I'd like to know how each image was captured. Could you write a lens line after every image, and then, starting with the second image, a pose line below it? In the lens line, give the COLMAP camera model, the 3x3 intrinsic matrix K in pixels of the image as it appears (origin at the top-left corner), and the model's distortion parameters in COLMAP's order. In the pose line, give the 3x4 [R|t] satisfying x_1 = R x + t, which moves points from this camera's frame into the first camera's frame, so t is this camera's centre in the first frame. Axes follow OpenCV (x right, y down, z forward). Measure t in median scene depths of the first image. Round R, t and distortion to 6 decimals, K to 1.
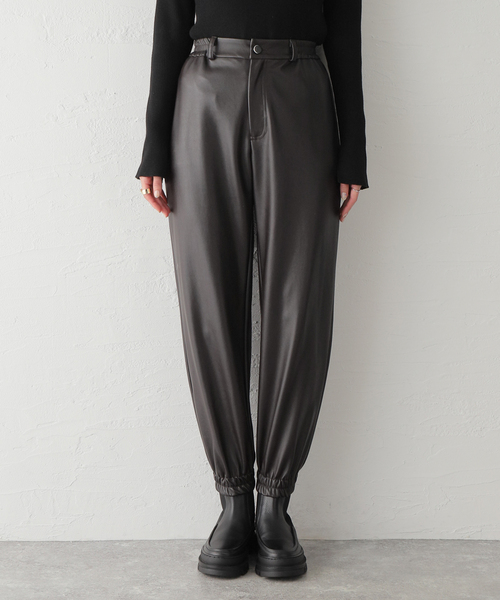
lens RADIAL K [[1334.9, 0, 247.3], [0, 1334.9, 295.9], [0, 0, 1]] dist [0.056143, 0.000000]
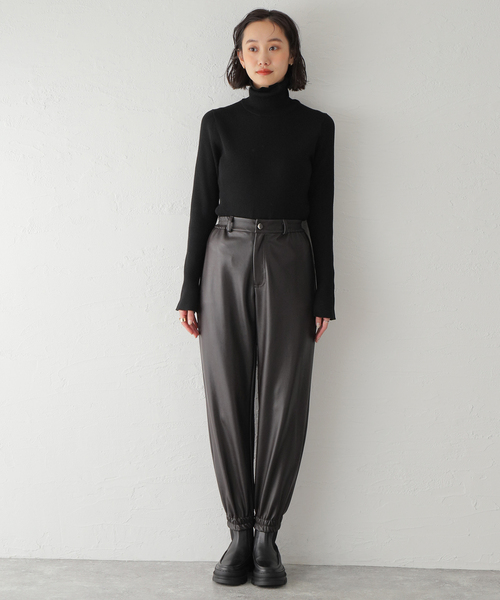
lens RADIAL K [[1989.8, 0, 250.6], [0, 1989.8, 301.9], [0, 0, 1]] dist [0.361677, 0.000000]
pose [[0.997883, 0.019168, -0.062139, 0.132645], [-0.019390, 0.999808, -0.002963, -0.092612], [0.062071, 0.004162, 0.998063, -1.166425]]
